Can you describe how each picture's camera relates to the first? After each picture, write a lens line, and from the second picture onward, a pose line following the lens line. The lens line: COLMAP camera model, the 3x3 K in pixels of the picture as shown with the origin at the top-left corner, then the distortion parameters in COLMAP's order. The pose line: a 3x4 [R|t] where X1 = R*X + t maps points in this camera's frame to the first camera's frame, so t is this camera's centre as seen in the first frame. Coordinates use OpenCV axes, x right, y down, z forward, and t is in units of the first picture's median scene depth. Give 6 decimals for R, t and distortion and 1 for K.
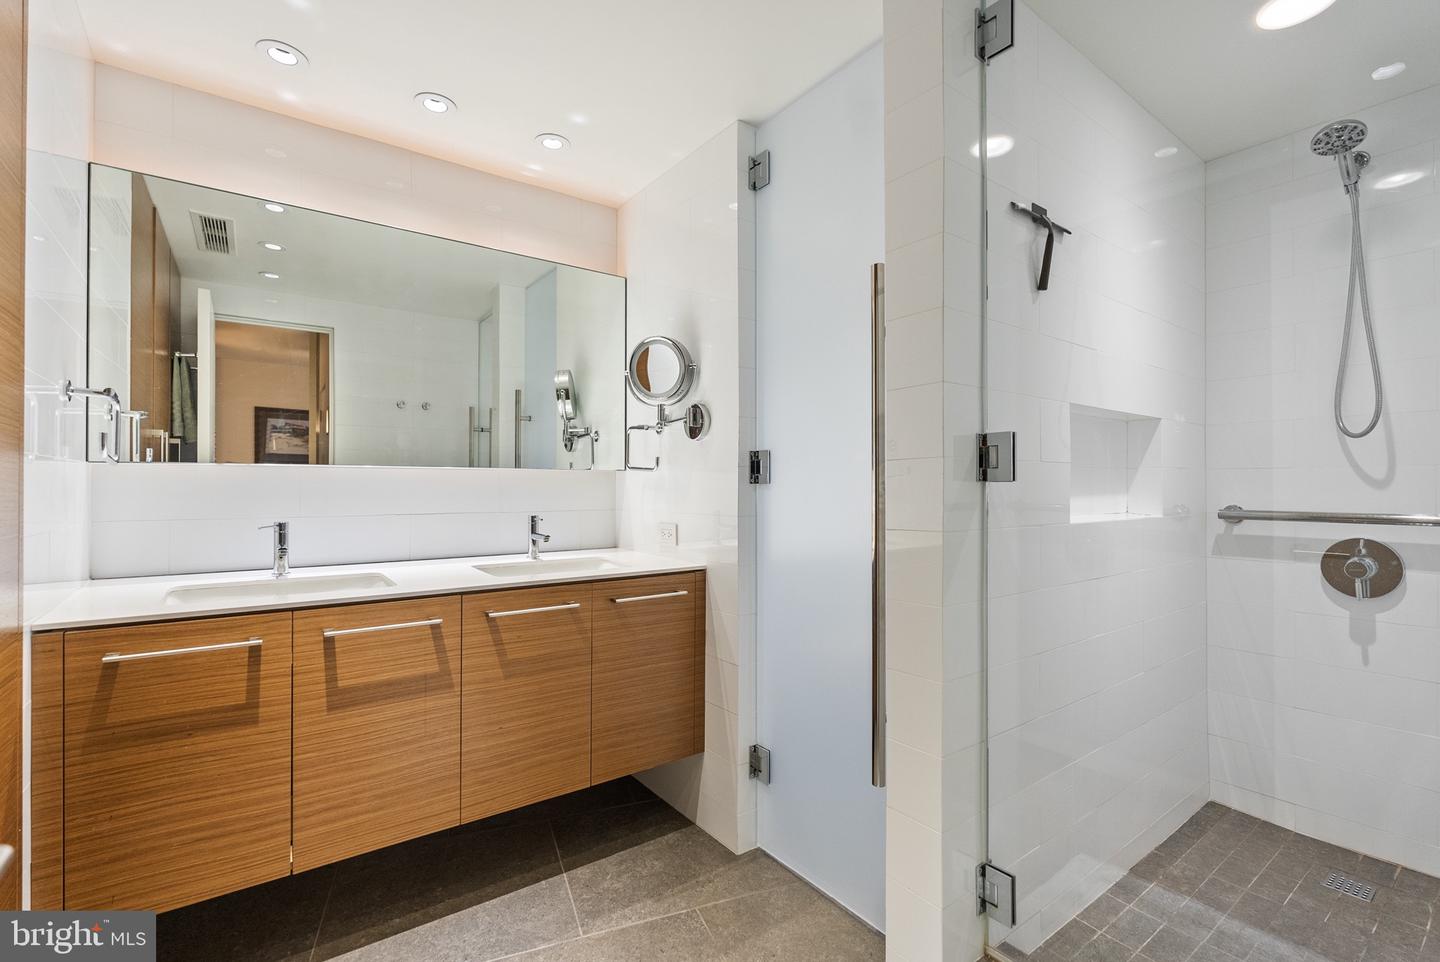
lens RADIAL K [[647.1, 0, 716.8], [0, 647.1, 484.5], [0, 0, 1]] dist [-0.005946, 0.000055]
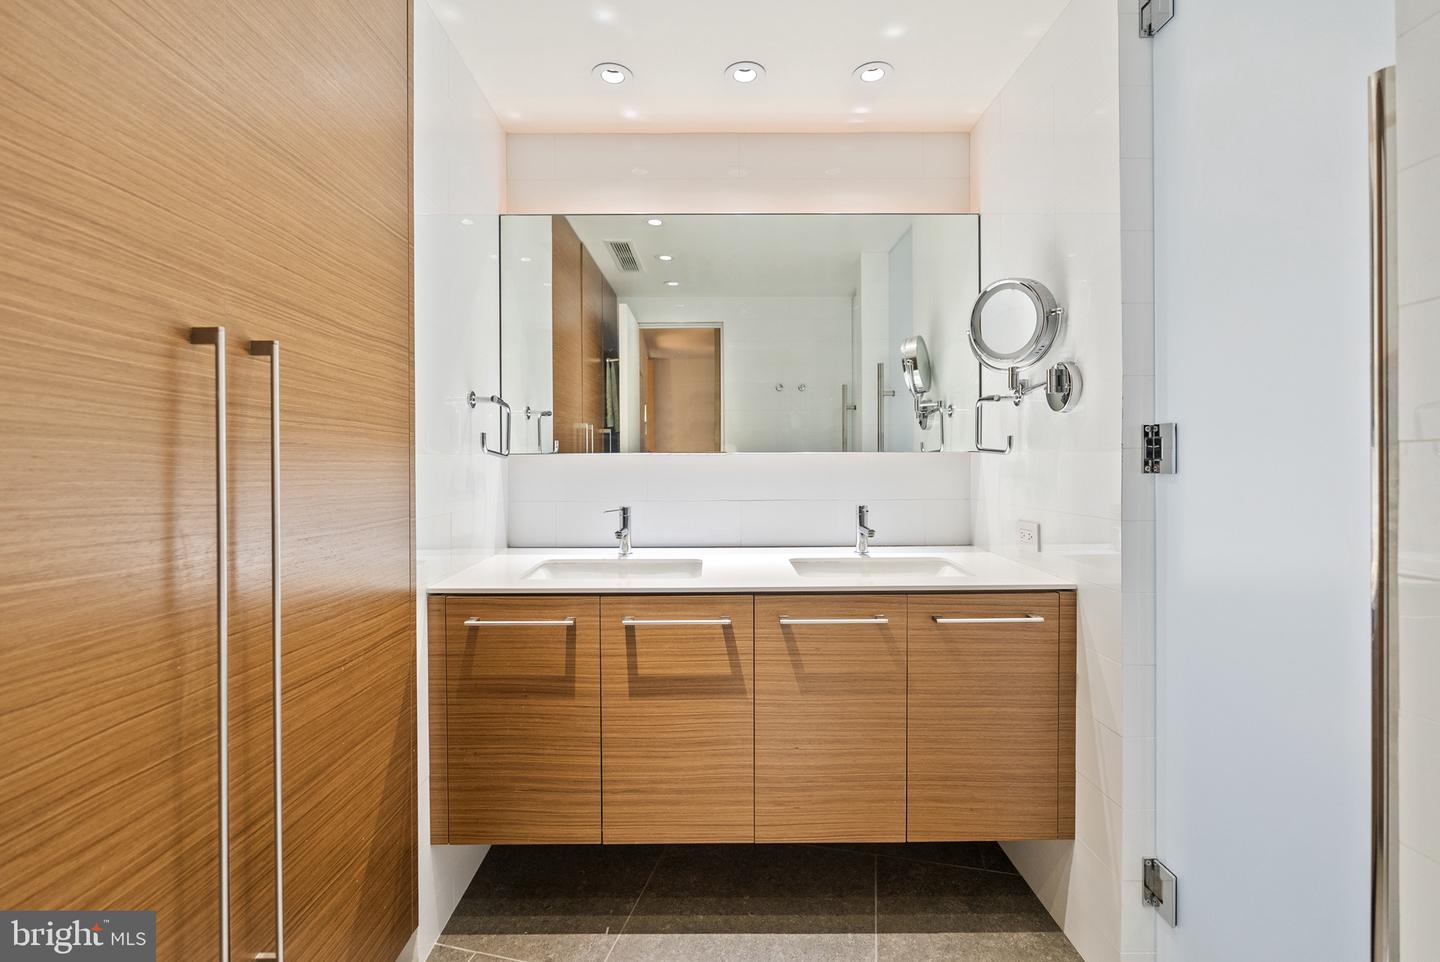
lens RADIAL K [[647.1, 0, 715.6], [0, 647.1, 463.9], [0, 0, 1]] dist [-0.005946, 0.000055]
pose [[0.808676, -0.001629, -0.588252, 0.092668], [0.007586, 0.999942, 0.007660, -0.021072], [0.588205, -0.010657, 0.808642, 0.203181]]
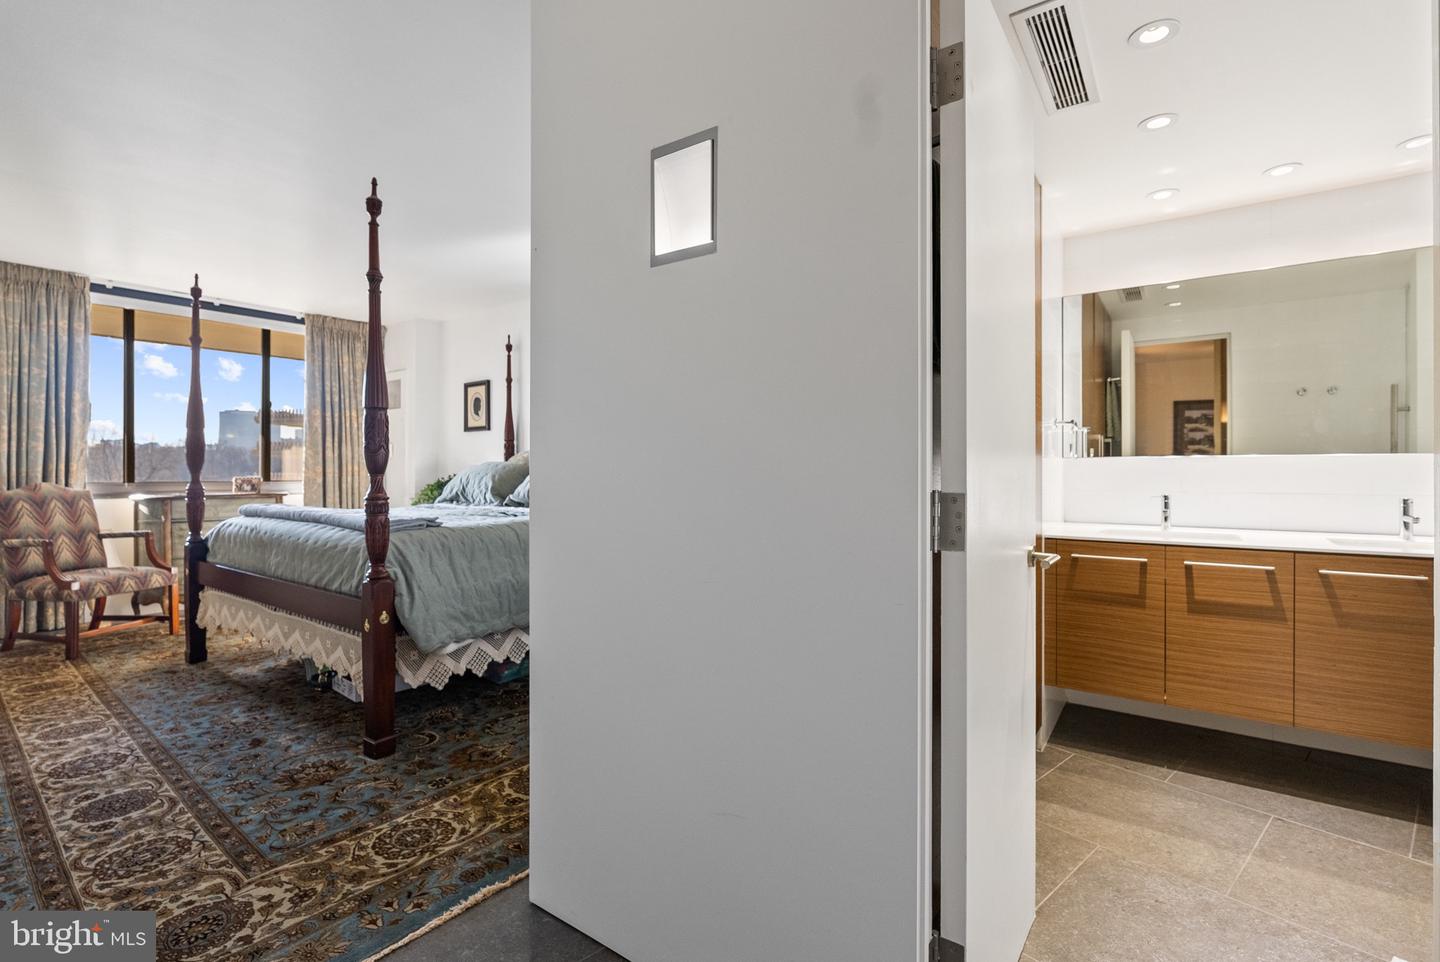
lens RADIAL K [[647.1, 0, 722.4], [0, 647.1, 468.8], [0, 0, 1]] dist [-0.005946, 0.000055]
pose [[0.318948, -0.002214, -0.947770, 0.432832], [0.002072, 0.999997, -0.001638, -0.001711], [0.947770, -0.001441, 0.318951, -0.477307]]
